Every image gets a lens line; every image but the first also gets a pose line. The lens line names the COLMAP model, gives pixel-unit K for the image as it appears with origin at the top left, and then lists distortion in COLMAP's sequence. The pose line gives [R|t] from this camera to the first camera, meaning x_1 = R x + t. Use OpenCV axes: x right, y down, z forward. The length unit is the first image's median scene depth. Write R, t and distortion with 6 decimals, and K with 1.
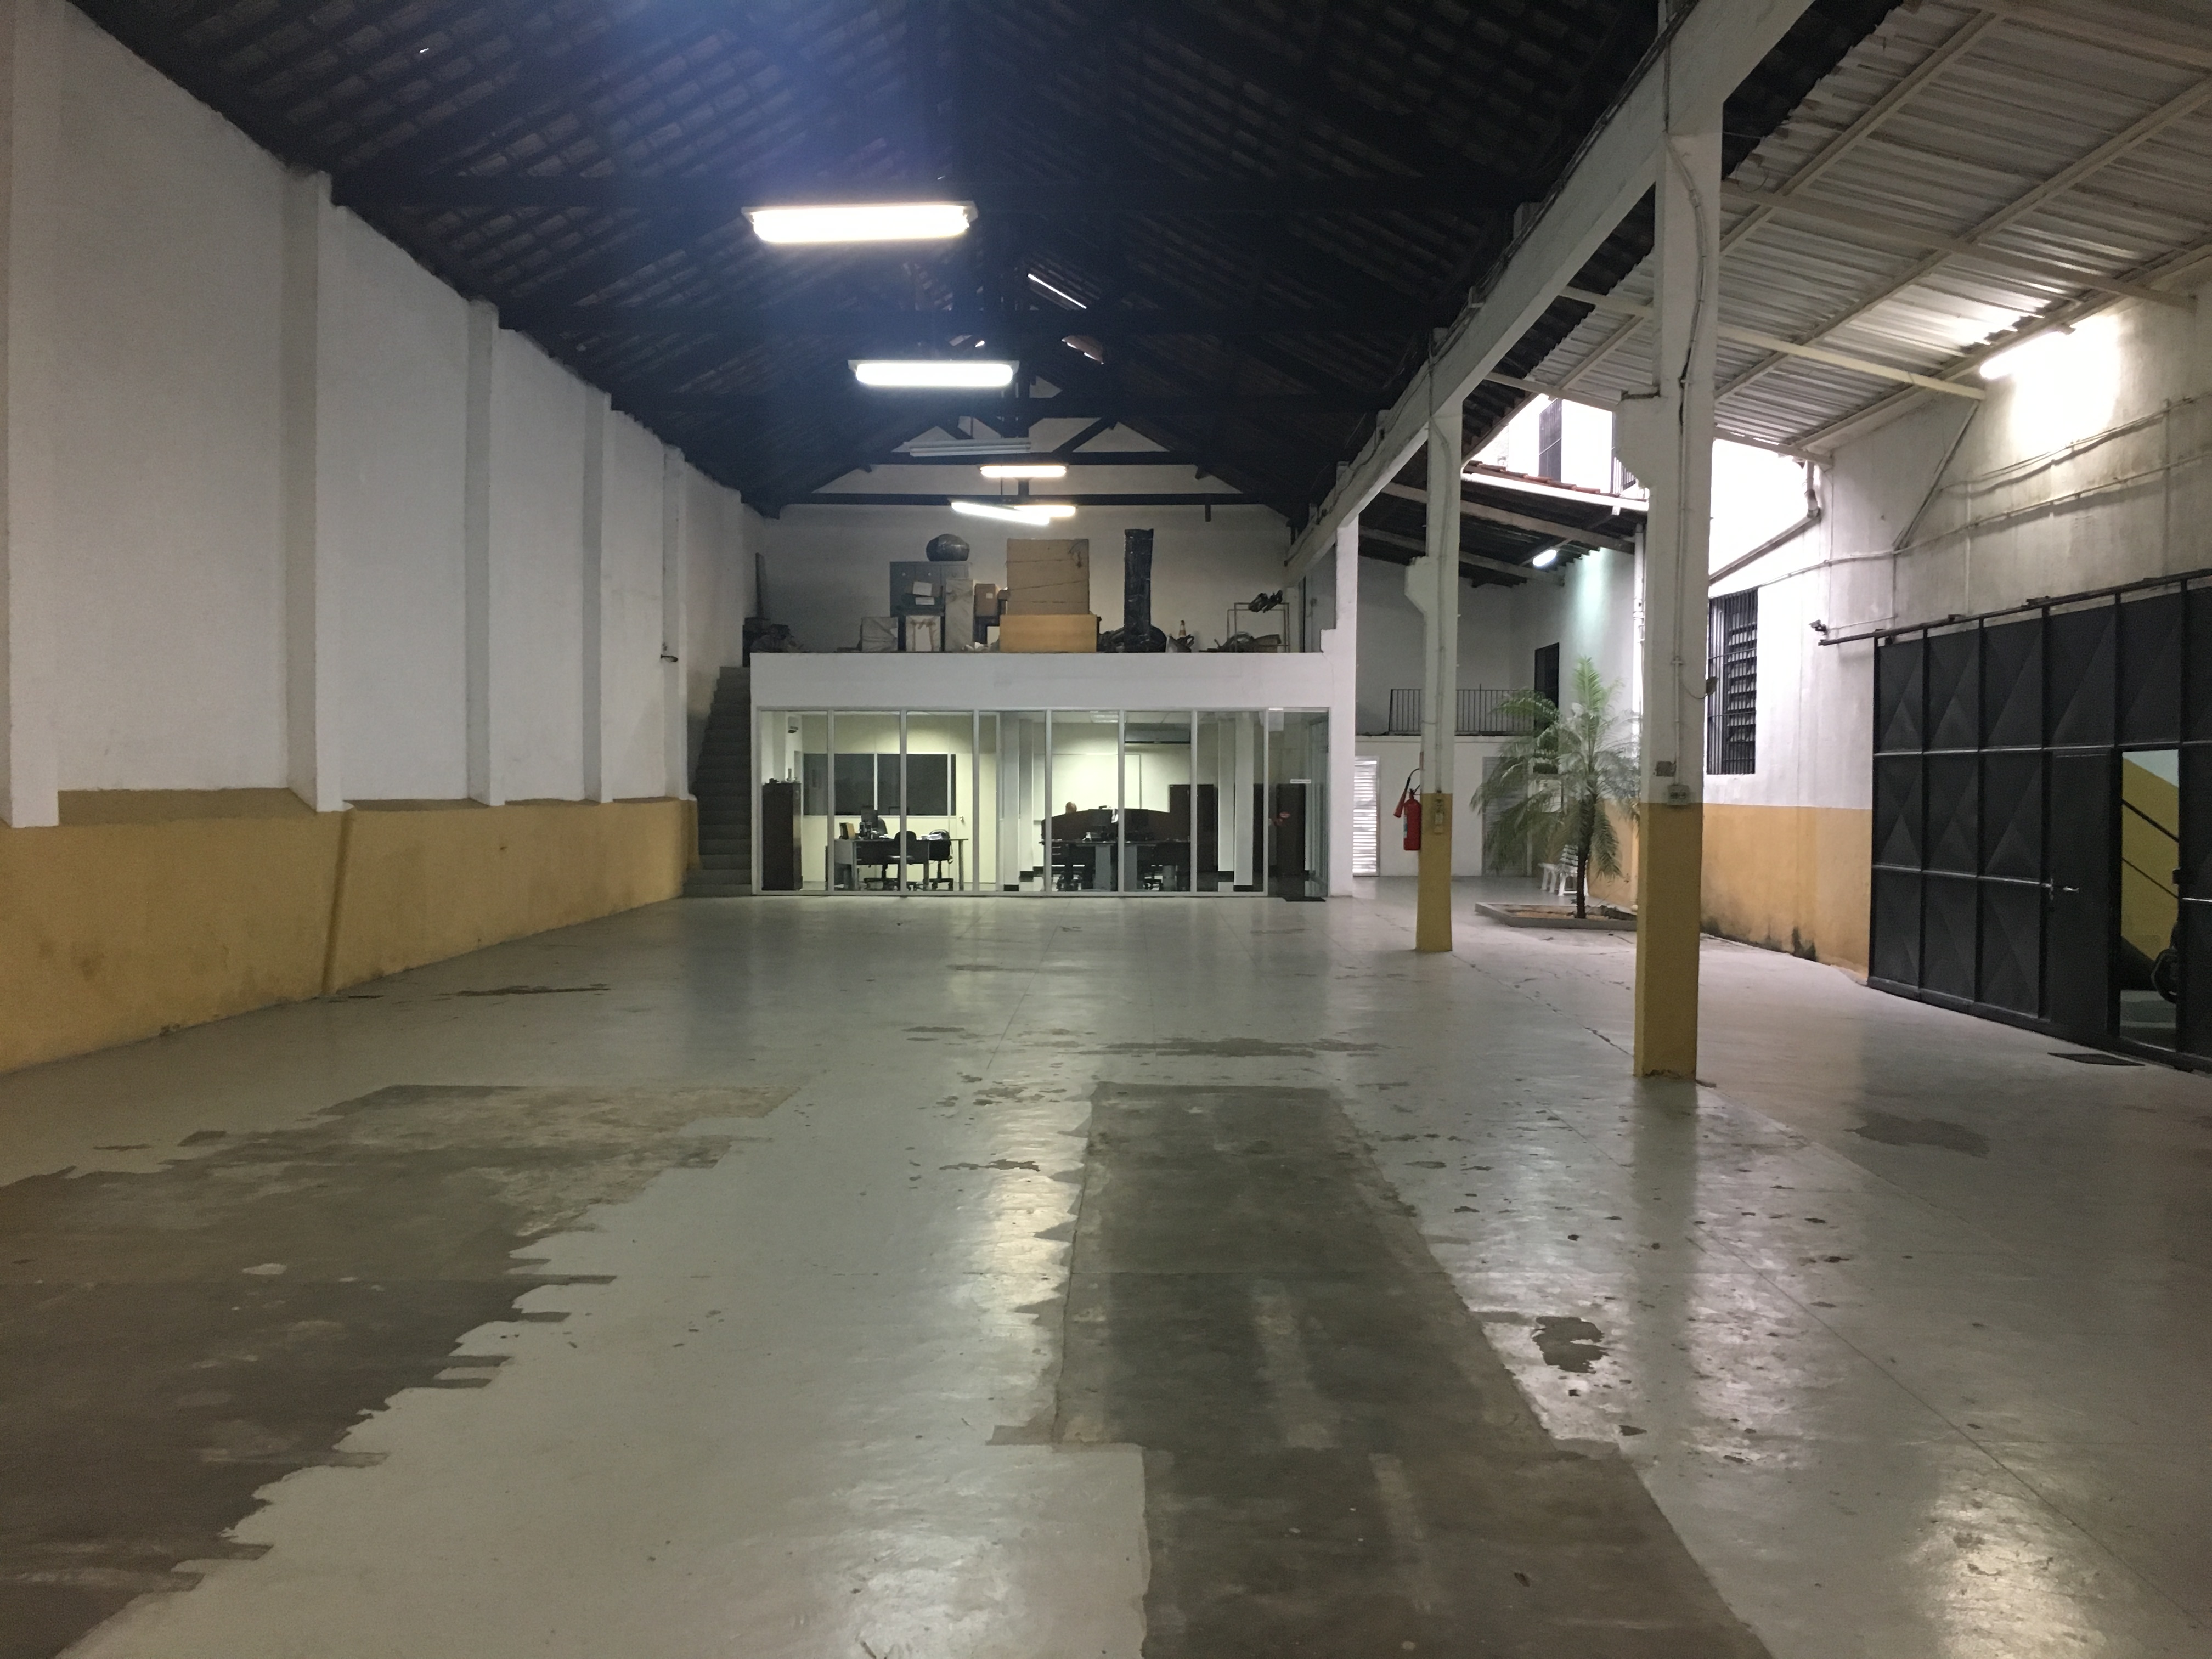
lens RADIAL K [[1875.2, 0, 1101.2], [0, 1875.2, 824.7], [0, 0, 1]] dist [0.006390, 0.000611]
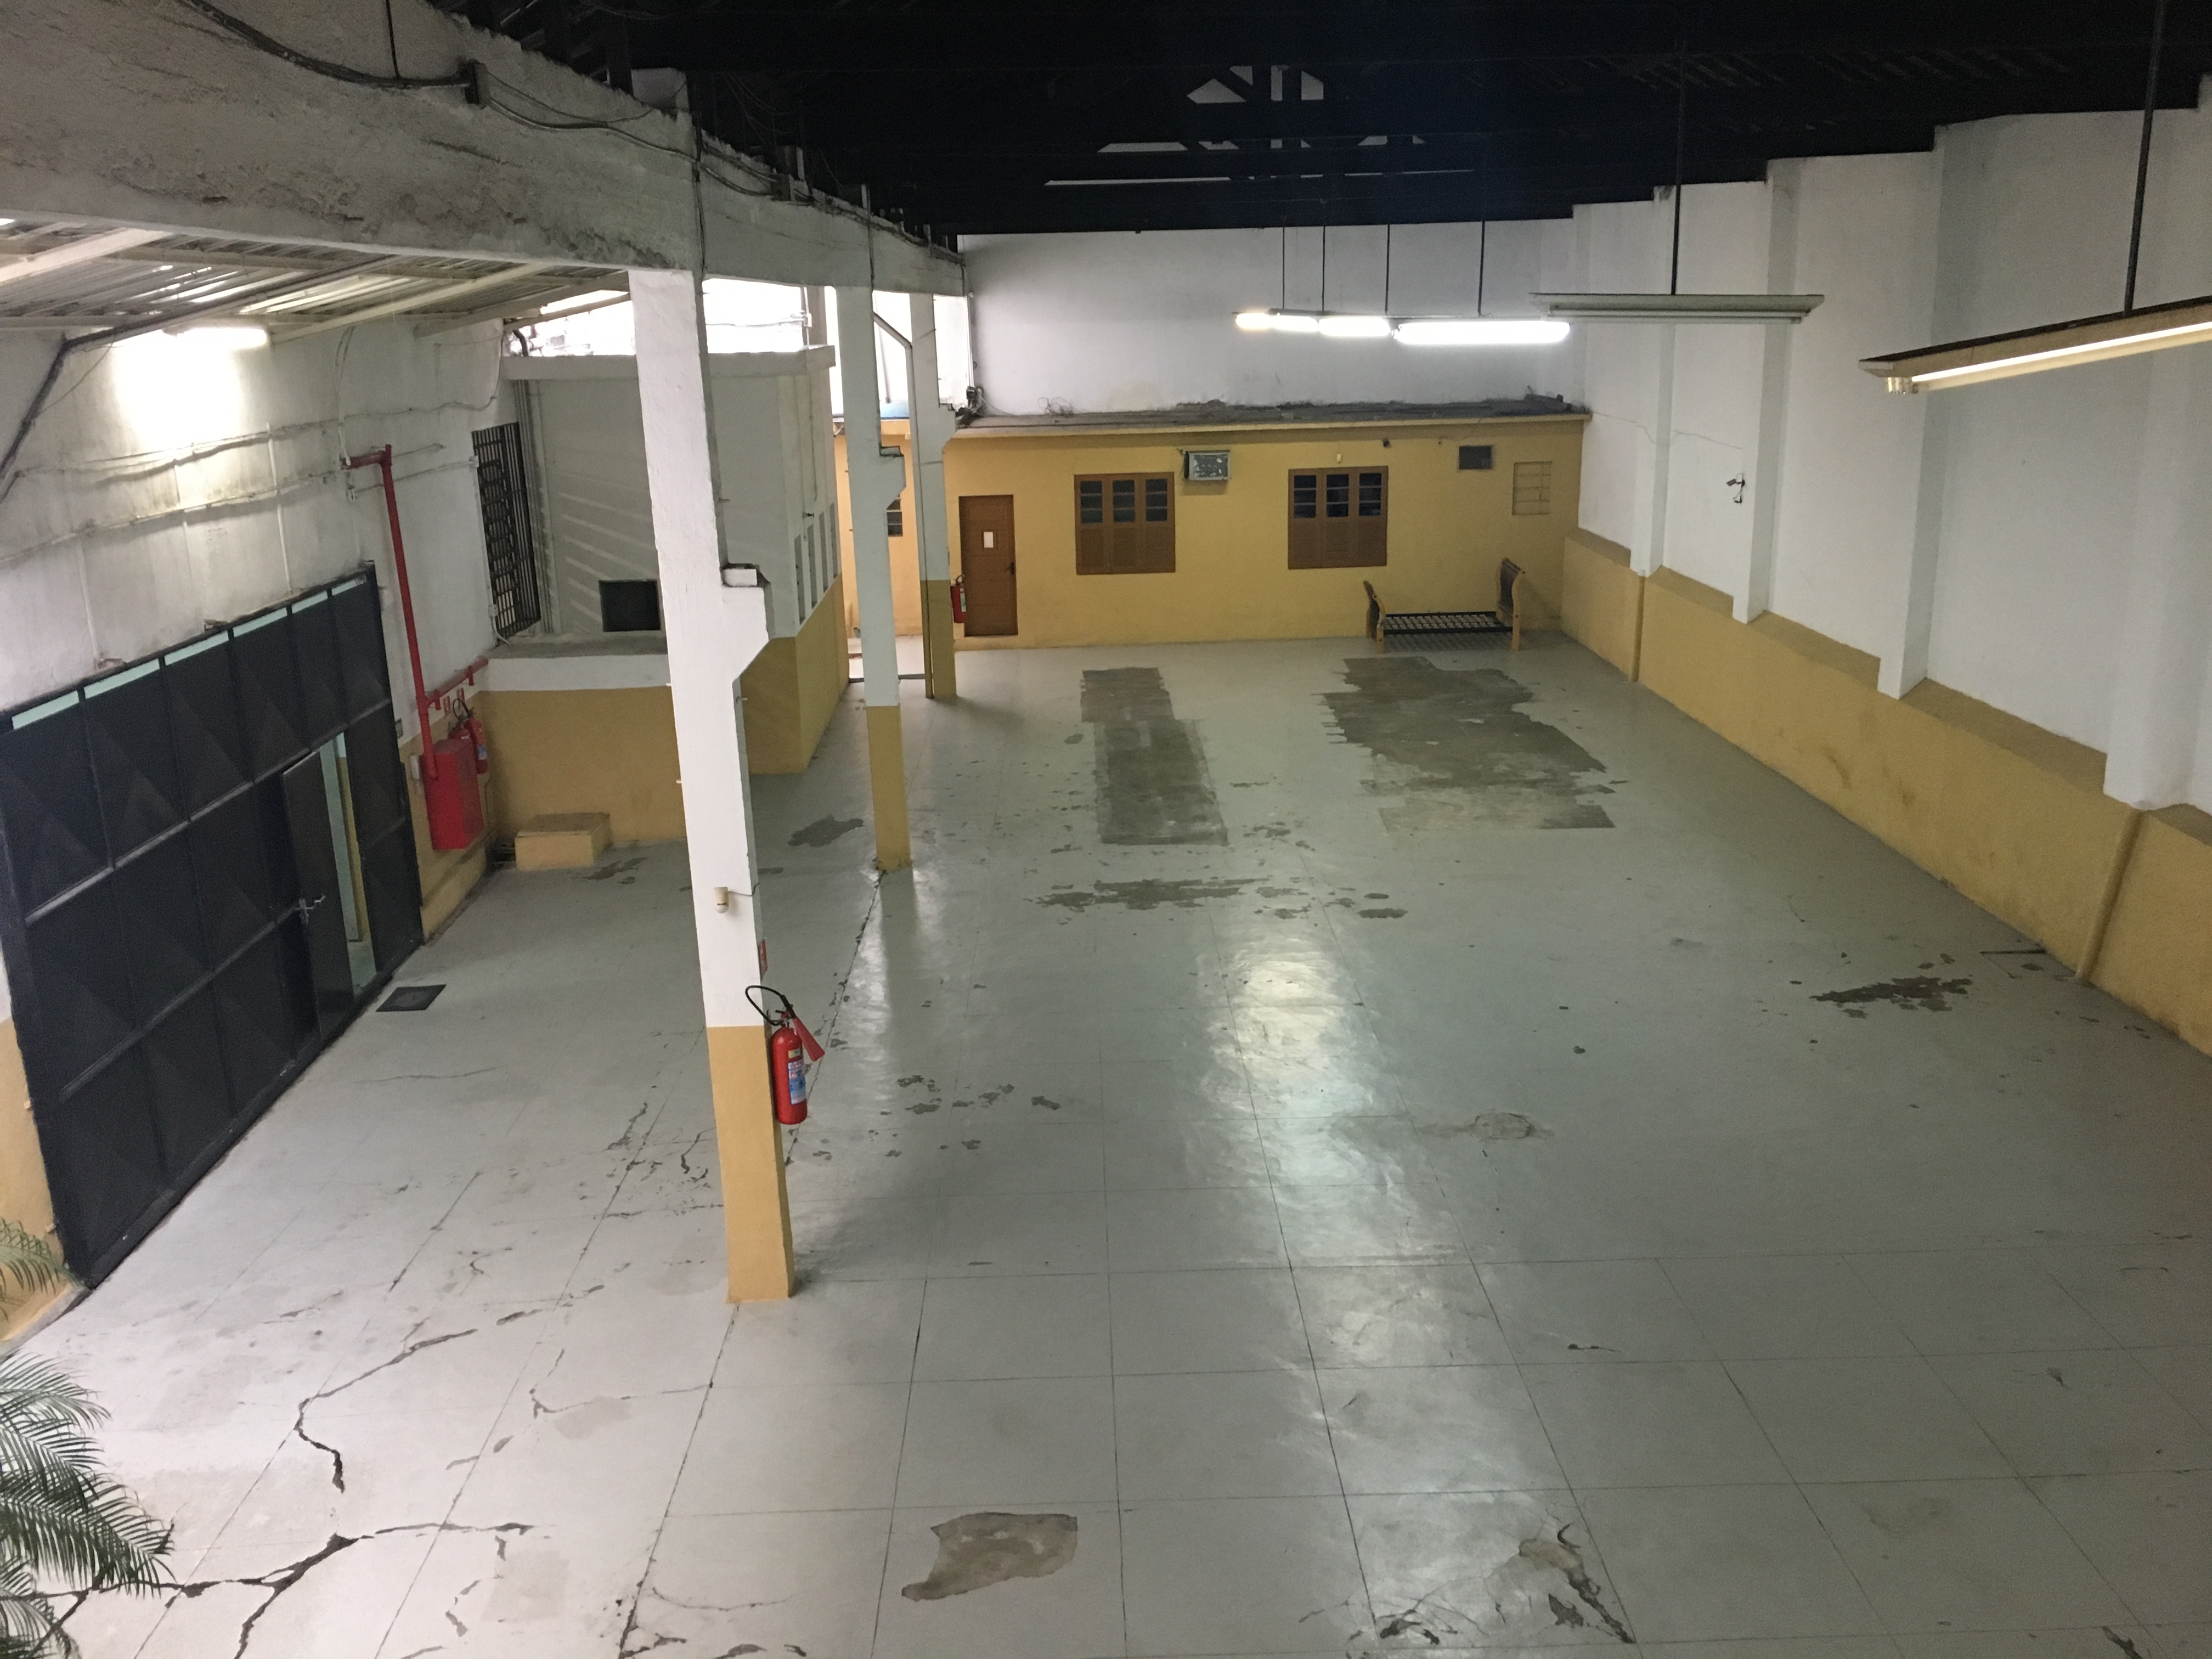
lens RADIAL K [[1875.2, 0, 1103.7], [0, 1875.2, 833.5], [0, 0, 1]] dist [0.006390, 0.000611]
pose [[-0.999089, 0.028339, -0.031919, 0.122623], [0.017528, 0.954228, 0.298565, -0.286724], [0.038919, 0.297733, -0.953856, 1.930717]]
